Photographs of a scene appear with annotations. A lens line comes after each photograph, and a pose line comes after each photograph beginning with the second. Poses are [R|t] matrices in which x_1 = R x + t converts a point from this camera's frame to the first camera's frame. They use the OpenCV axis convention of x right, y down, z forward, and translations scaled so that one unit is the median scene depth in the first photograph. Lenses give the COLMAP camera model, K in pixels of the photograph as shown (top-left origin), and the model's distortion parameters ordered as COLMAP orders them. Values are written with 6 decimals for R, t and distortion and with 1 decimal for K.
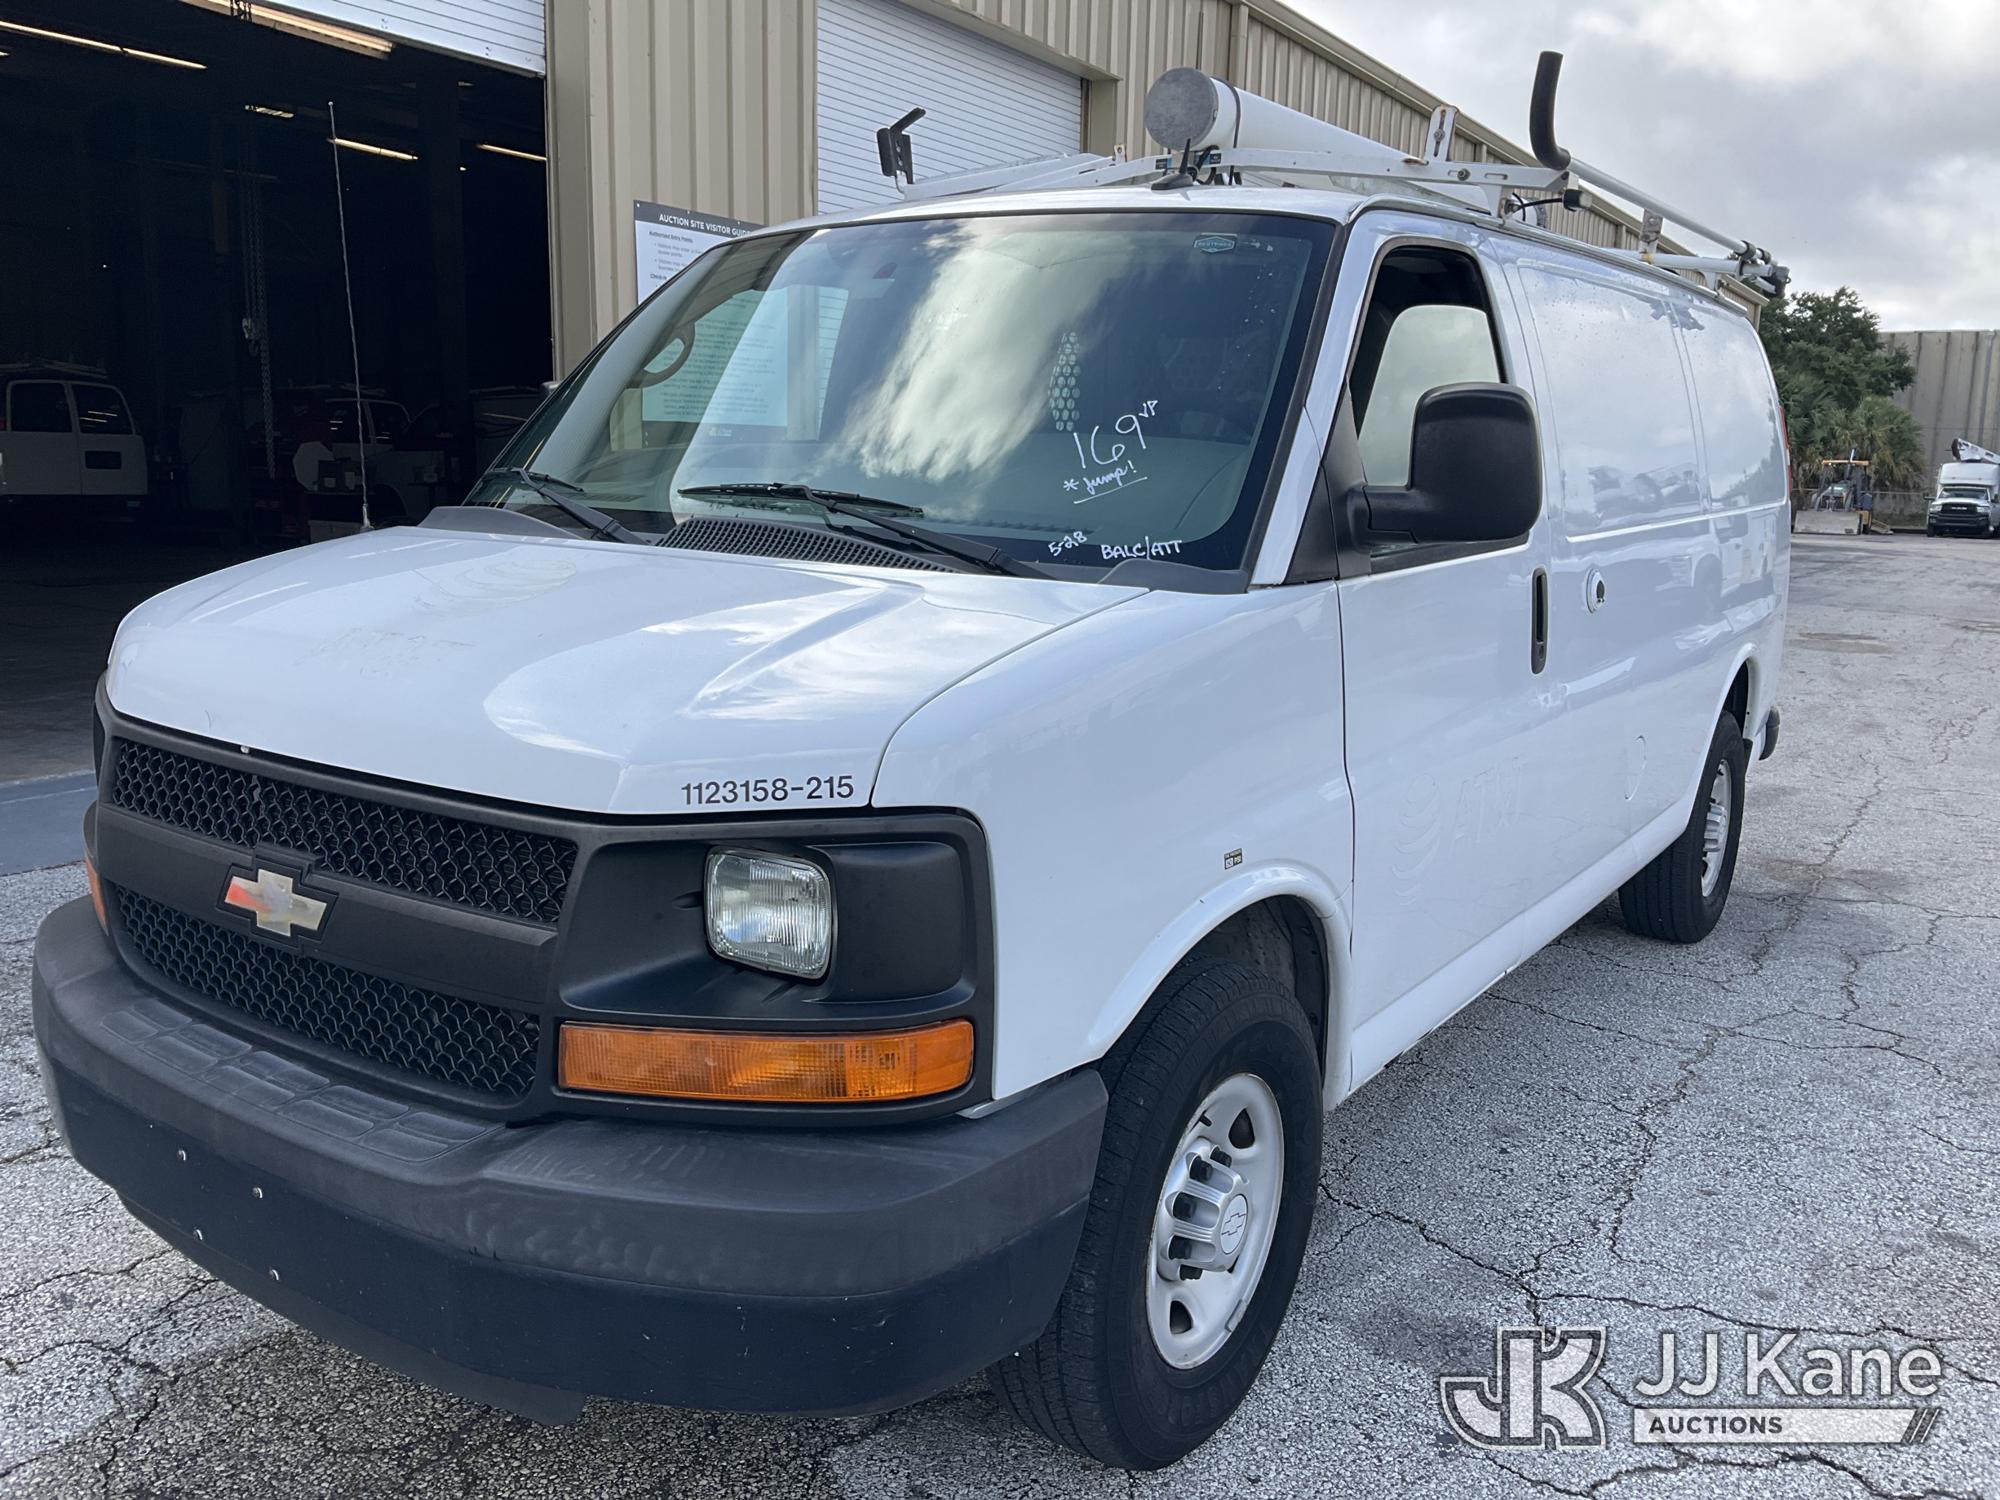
lens RADIAL K [[1688.8, 0, 999.9], [0, 1688.8, 745.7], [0, 0, 1]] dist [0.055931, -0.000308]
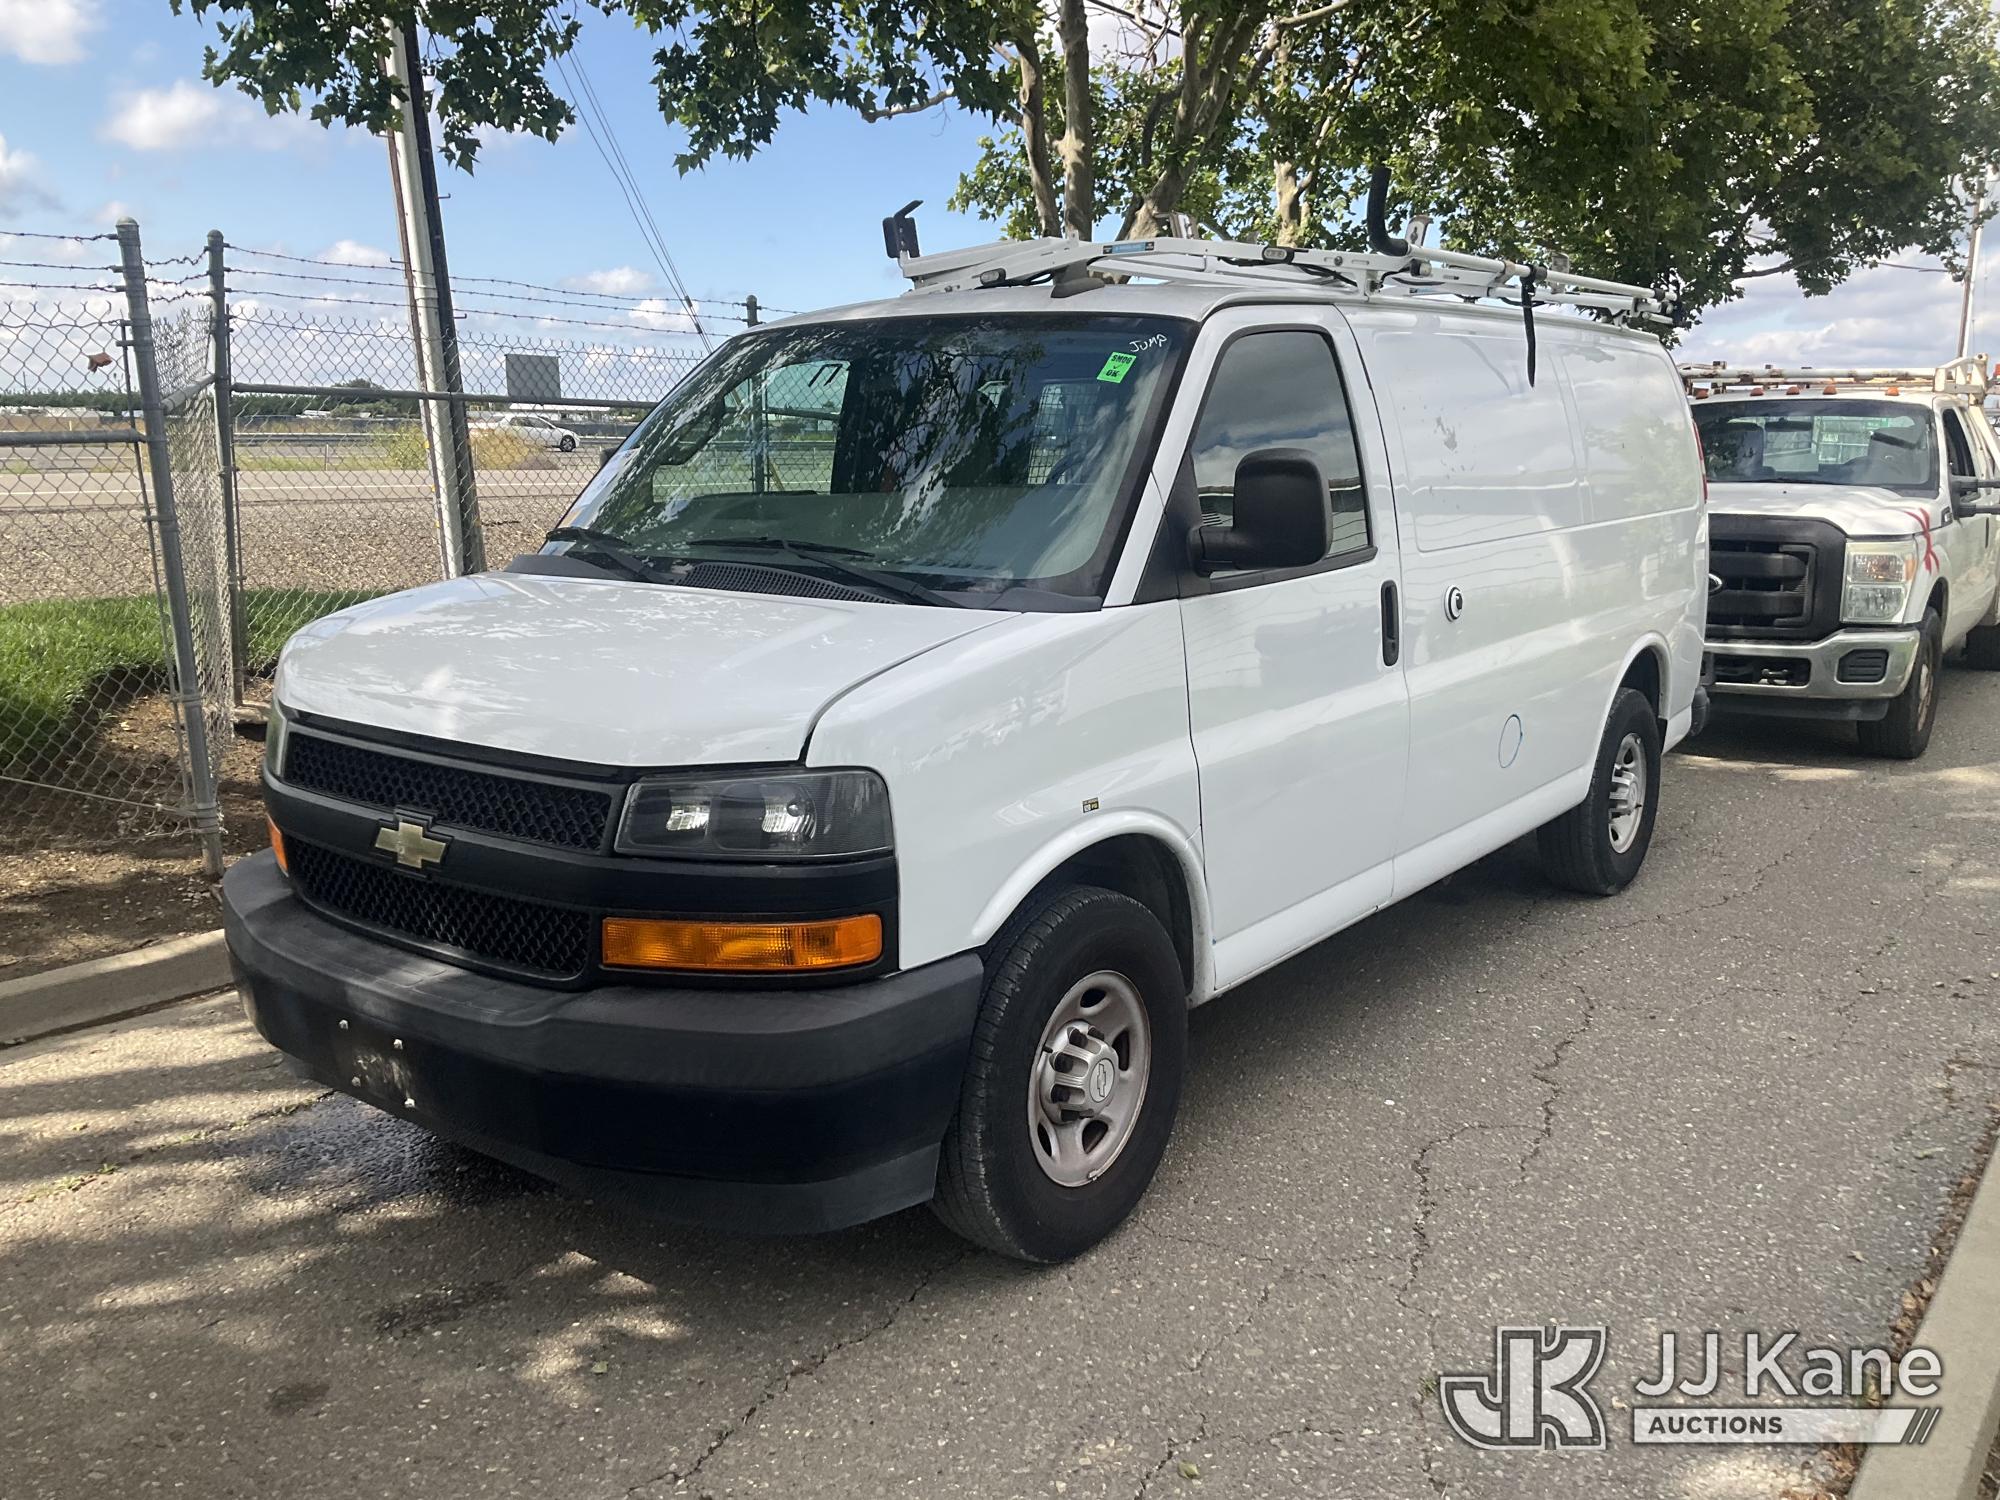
lens RADIAL K [[1688.8, 0, 981.8], [0, 1688.8, 734.2], [0, 0, 1]] dist [0.055931, -0.000308]
pose [[0.997941, -0.018245, -0.061485, 0.139389], [0.017806, 0.999812, -0.007678, 0.017577], [0.061613, 0.006567, 0.998078, -0.383912]]
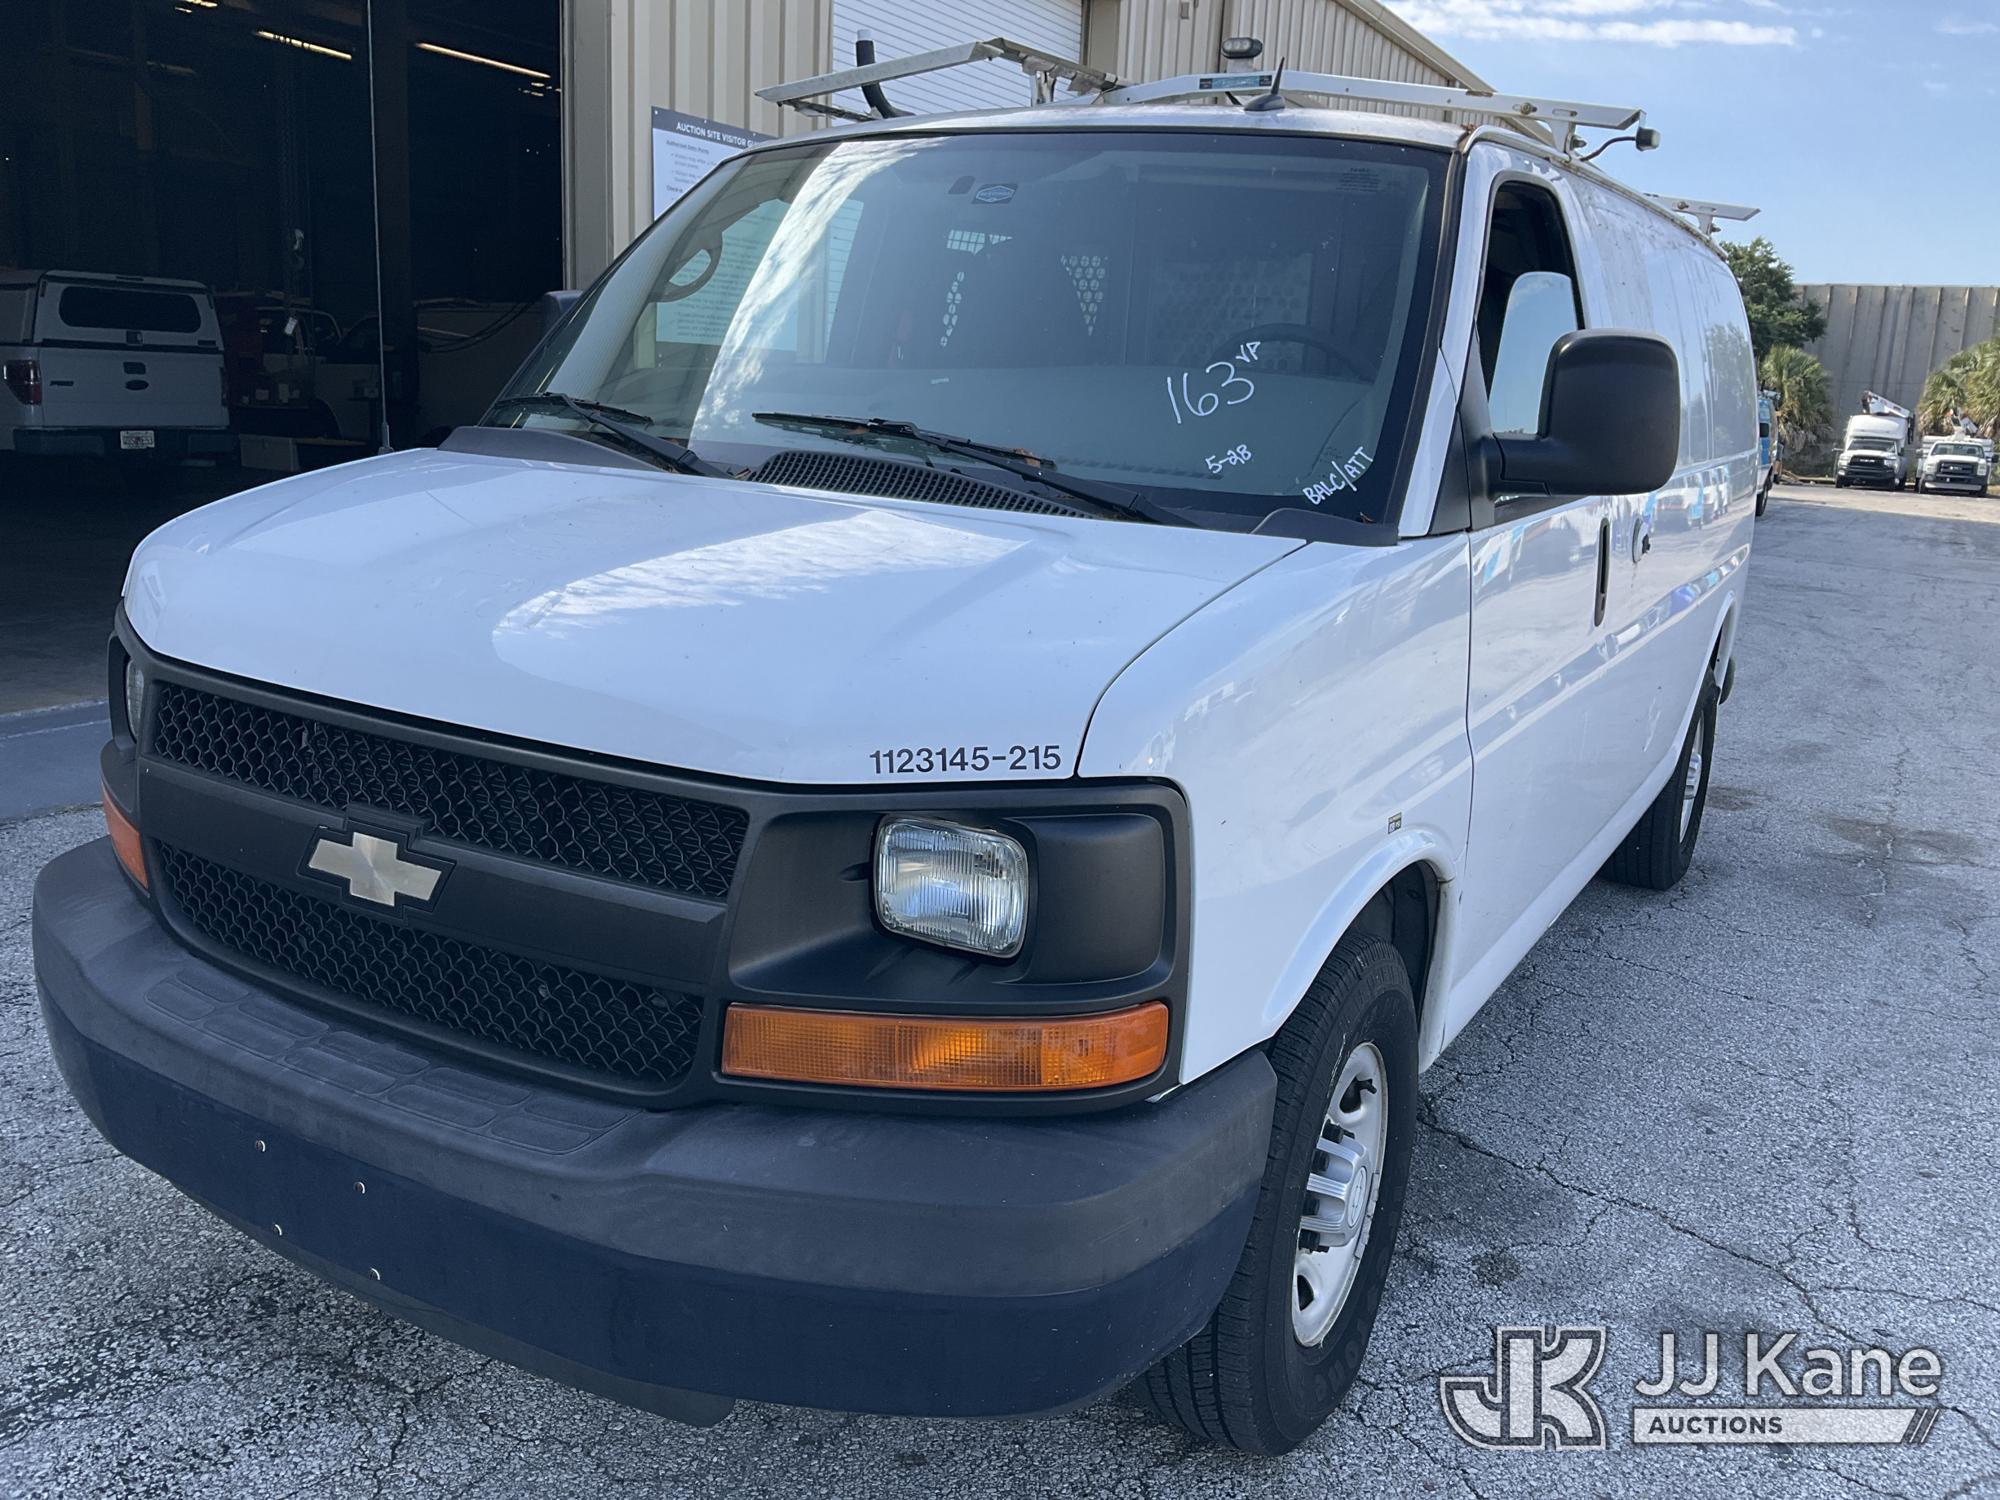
lens RADIAL K [[1688.8, 0, 1002.5], [0, 1688.8, 743.1], [0, 0, 1]] dist [0.055931, -0.000308]
pose [[0.996912, 0.008149, 0.078107, -0.155159], [-0.011162, 0.999207, 0.038220, -0.013884], [-0.077734, -0.038974, 0.996212, 0.064448]]
